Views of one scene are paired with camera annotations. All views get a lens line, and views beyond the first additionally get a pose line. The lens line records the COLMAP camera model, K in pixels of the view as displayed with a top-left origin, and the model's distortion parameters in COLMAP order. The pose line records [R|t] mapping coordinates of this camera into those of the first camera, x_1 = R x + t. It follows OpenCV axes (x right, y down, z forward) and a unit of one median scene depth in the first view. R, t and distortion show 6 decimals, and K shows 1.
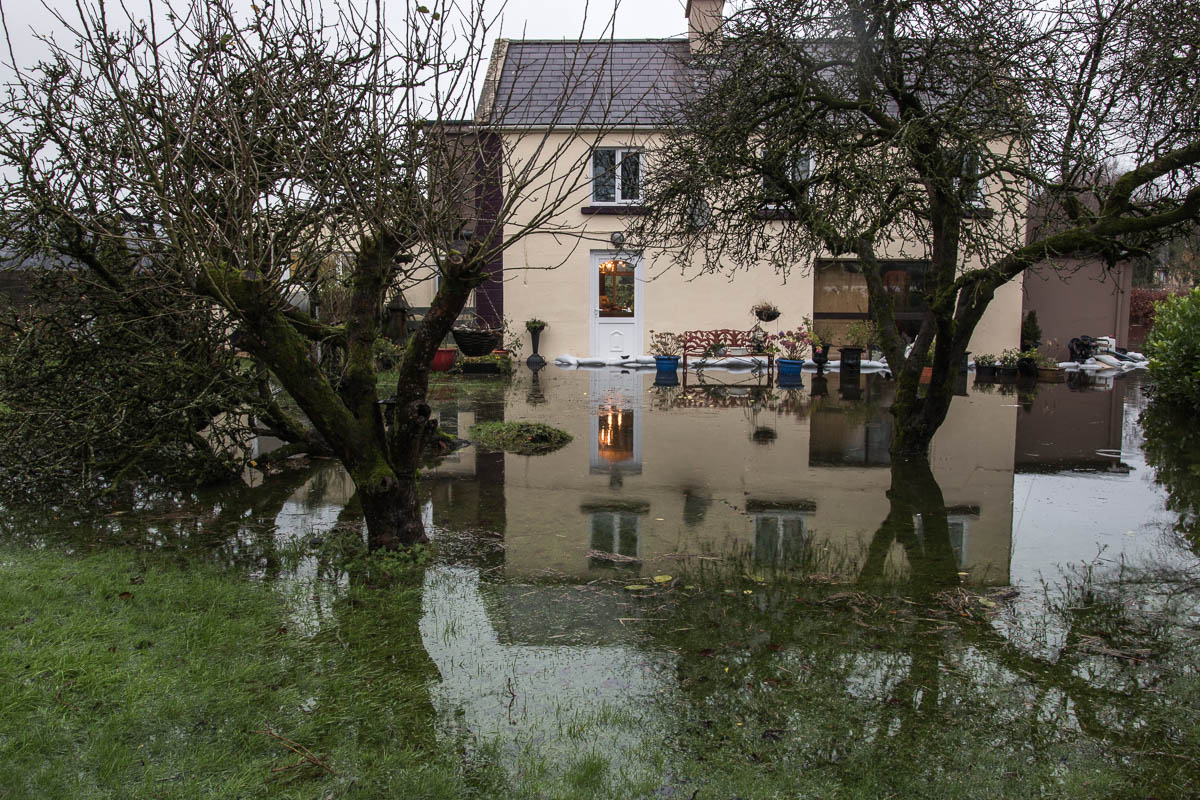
lens RADIAL K [[993.5, 0, 602.7], [0, 993.5, 402.6], [0, 0, 1]] dist [-0.002371, -0.000110]
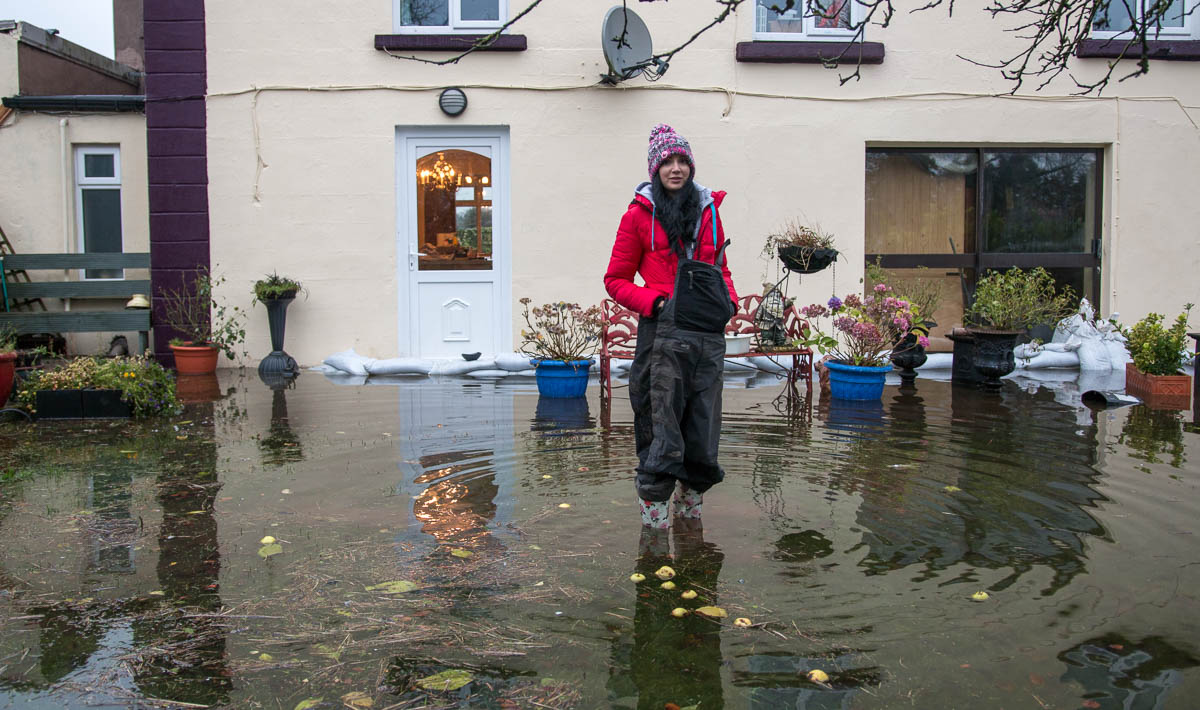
lens RADIAL K [[1149.6, 0, 600.1], [0, 1149.6, 352.5], [0, 0, 1]] dist [-0.015550, 0.000000]
pose [[0.995863, -0.019520, 0.088749, 0.034651], [0.020996, 0.999656, -0.015725, -0.038404], [-0.088411, 0.017523, 0.995930, 0.474843]]
